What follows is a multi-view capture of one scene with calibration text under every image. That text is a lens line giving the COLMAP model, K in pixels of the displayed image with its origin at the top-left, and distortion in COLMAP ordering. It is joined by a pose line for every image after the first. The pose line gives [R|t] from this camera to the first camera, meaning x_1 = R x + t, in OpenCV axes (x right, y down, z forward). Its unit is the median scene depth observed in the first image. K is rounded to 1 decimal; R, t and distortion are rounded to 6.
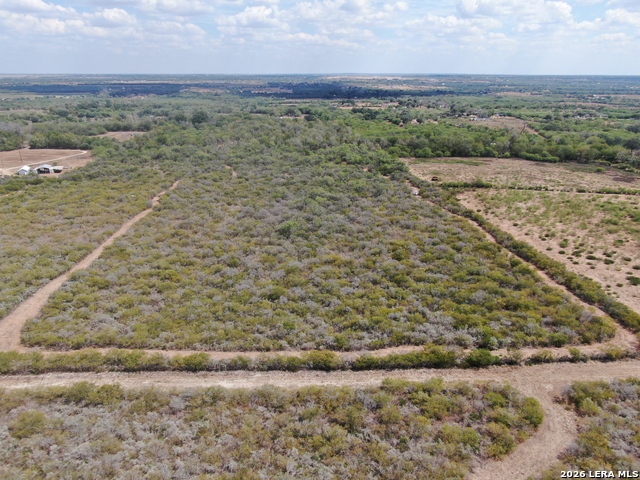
lens RADIAL K [[467.7, 0, 320.0], [0, 467.7, 240.0], [0, 0, 1]] dist [-0.008882, 0.001296]
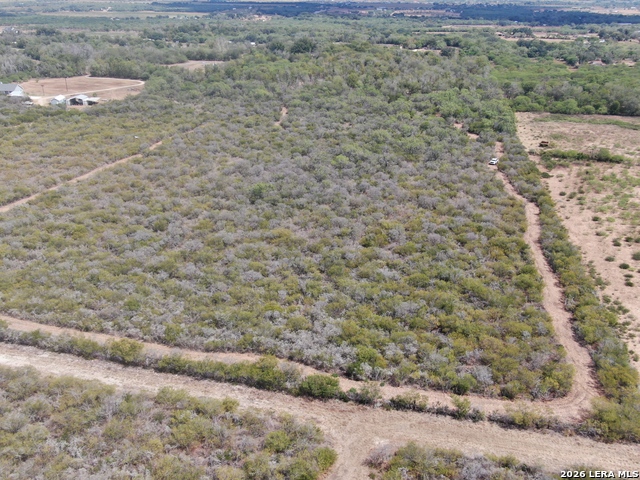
lens RADIAL K [[605.3, 0, 314.0], [0, 605.3, 239.1], [0, 0, 1]] dist [0.006451, 0.003055]
pose [[0.953883, 0.117272, -0.276322, 0.173680], [-0.104213, 0.992650, 0.061532, -0.009636], [0.281507, -0.029898, 0.959093, 0.030554]]
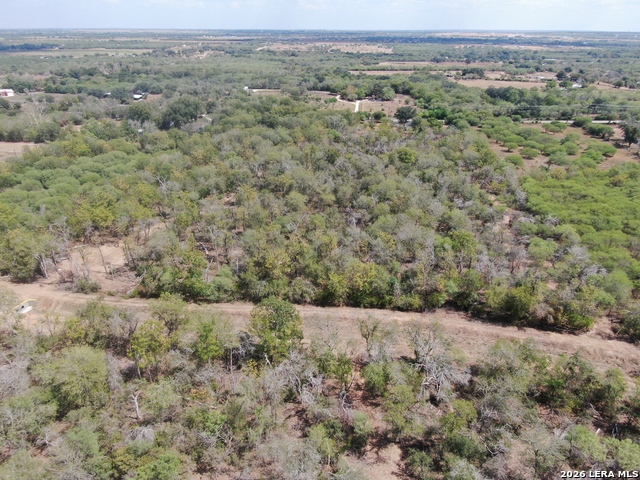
lens RADIAL K [[467.7, 0, 320.0], [0, 467.7, 240.0], [0, 0, 1]] dist [-0.008882, 0.001296]
pose [[0.978805, 0.086668, -0.185550, -0.020062], [-0.071439, 0.993621, 0.087255, -0.373675], [0.191929, -0.072150, 0.978753, 1.107309]]
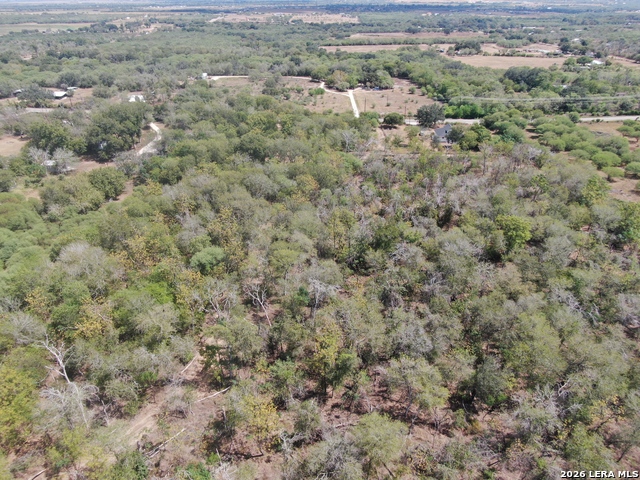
lens RADIAL K [[467.7, 0, 320.0], [0, 467.7, 240.0], [0, 0, 1]] dist [-0.008882, 0.001296]
pose [[0.993182, 0.045833, -0.107190, -0.151737], [-0.030627, 0.989759, 0.139426, -0.485412], [0.112483, -0.135193, 0.984414, 1.408558]]
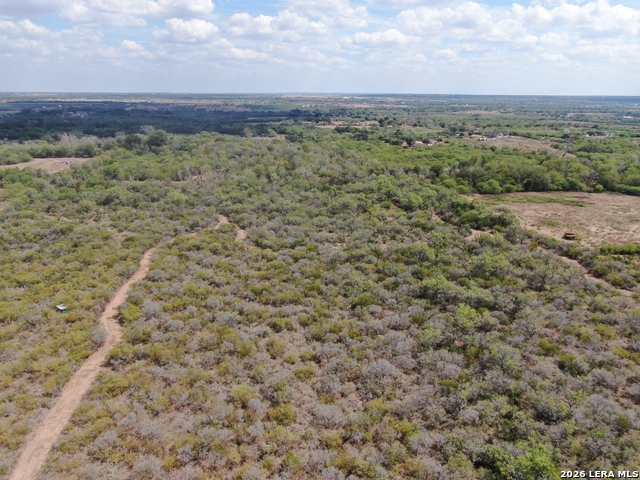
lens RADIAL K [[477.1, 0, 319.3], [0, 477.1, 239.5], [0, 0, 1]] dist [-0.006972, 0.003783]
pose [[0.994969, -0.025926, 0.096771, -0.140584], [0.030241, 0.998600, -0.043393, -0.102616], [-0.095510, 0.046101, 0.994360, 0.374385]]
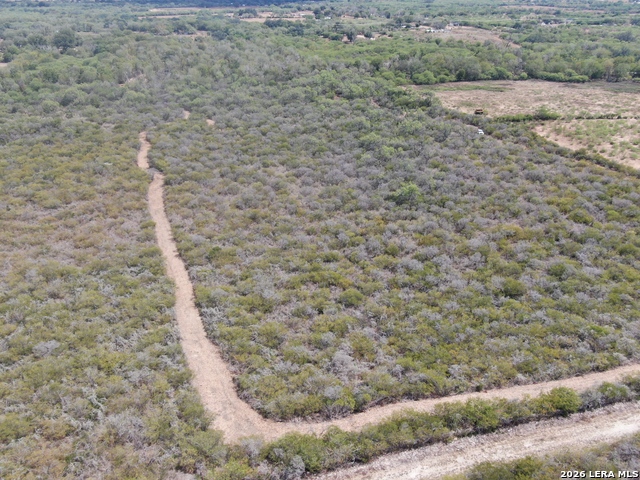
lens RADIAL K [[605.3, 0, 314.0], [0, 605.3, 239.1], [0, 0, 1]] dist [0.006451, 0.003055]
pose [[0.974589, -0.097810, 0.201518, -0.228539], [0.082861, 0.993235, 0.081348, -0.024595], [-0.208111, -0.062583, 0.976101, 0.061504]]
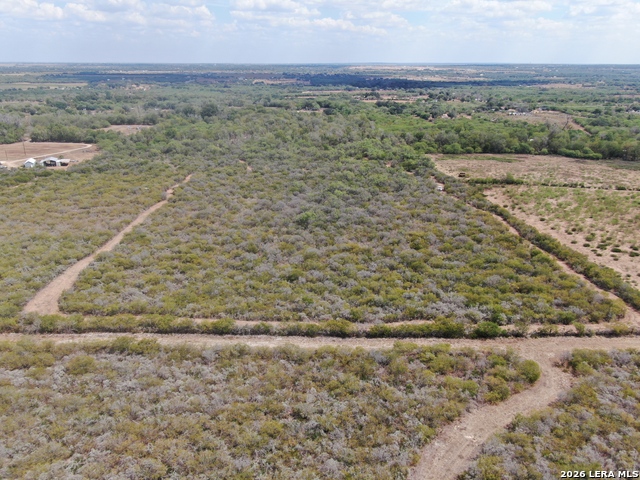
lens RADIAL K [[532.7, 0, 320.0], [0, 532.7, 240.0], [0, 0, 1]] dist [0.004562, 0.004462]
pose [[0.999274, 0.012517, -0.035970, 0.001136], [-0.013299, 0.999678, -0.021600, 0.024537], [0.035688, 0.022063, 0.999119, -0.069379]]
